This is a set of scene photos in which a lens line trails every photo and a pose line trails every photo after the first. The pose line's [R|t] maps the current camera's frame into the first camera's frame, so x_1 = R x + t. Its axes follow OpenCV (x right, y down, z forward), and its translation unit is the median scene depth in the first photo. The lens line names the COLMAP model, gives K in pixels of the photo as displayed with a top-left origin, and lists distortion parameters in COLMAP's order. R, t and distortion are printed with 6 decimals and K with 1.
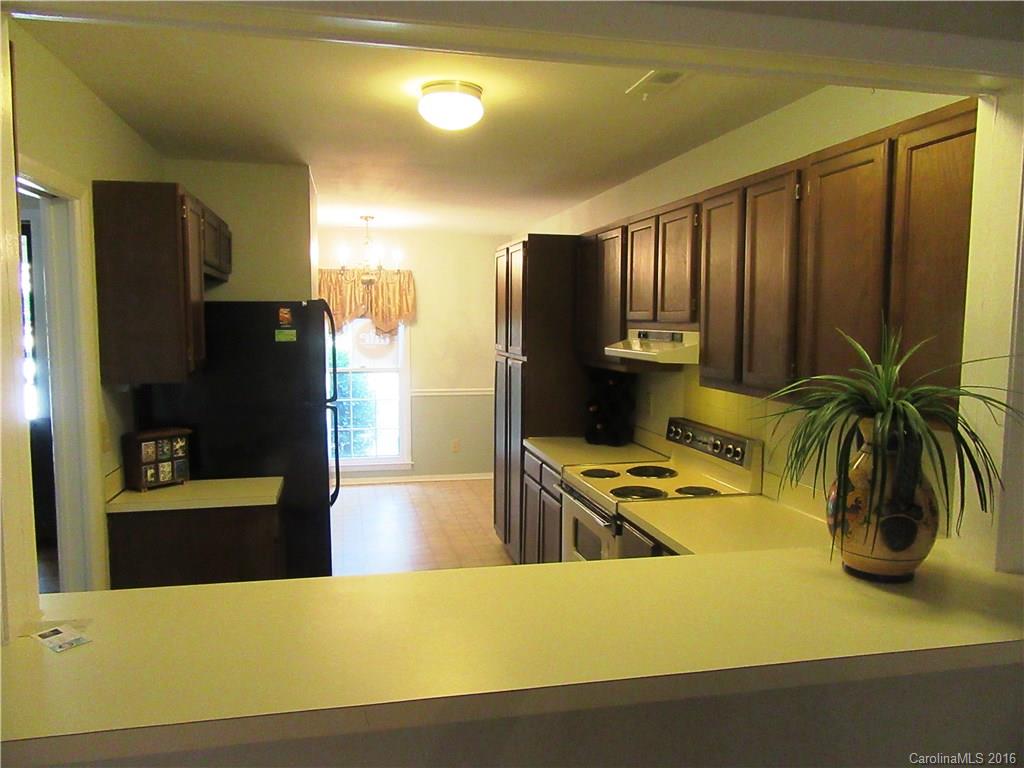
lens RADIAL K [[786.4, 0, 512.5], [0, 786.4, 383.7], [0, 0, 1]] dist [0.004668, 0.009302]
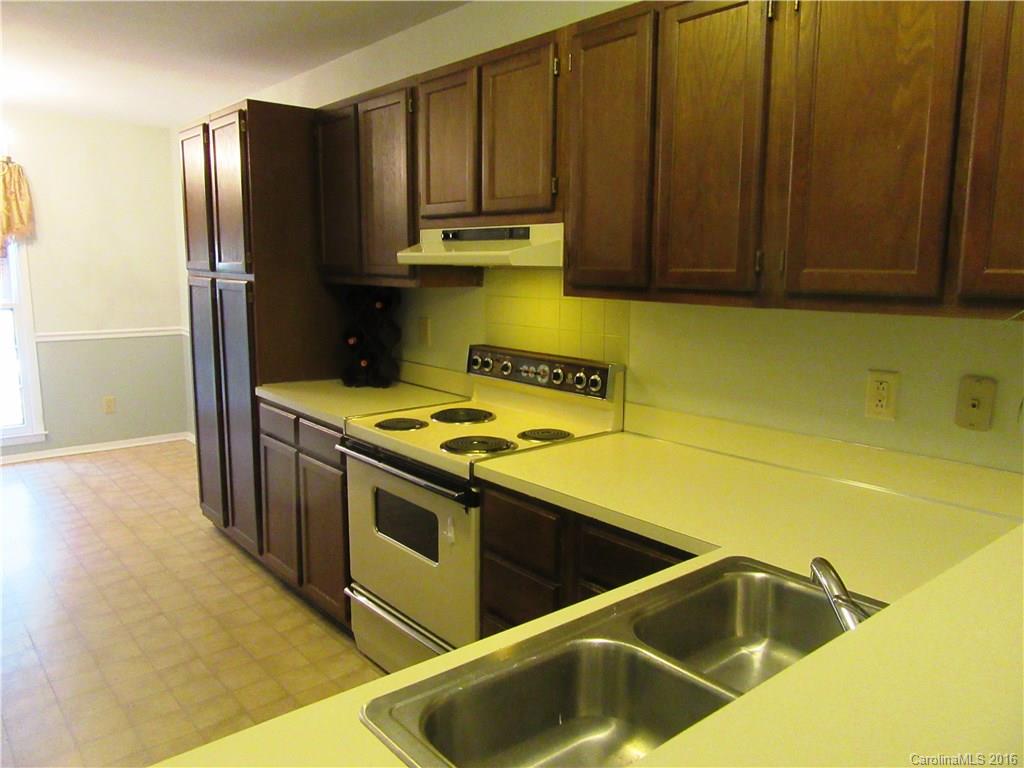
lens RADIAL K [[786.4, 0, 512.0], [0, 786.4, 384.5], [0, 0, 1]] dist [0.004668, 0.009302]
pose [[0.893588, -0.071486, 0.443159, -0.116504], [0.037180, 0.995633, 0.085635, 0.016625], [-0.447346, -0.060046, 0.892343, 0.278221]]
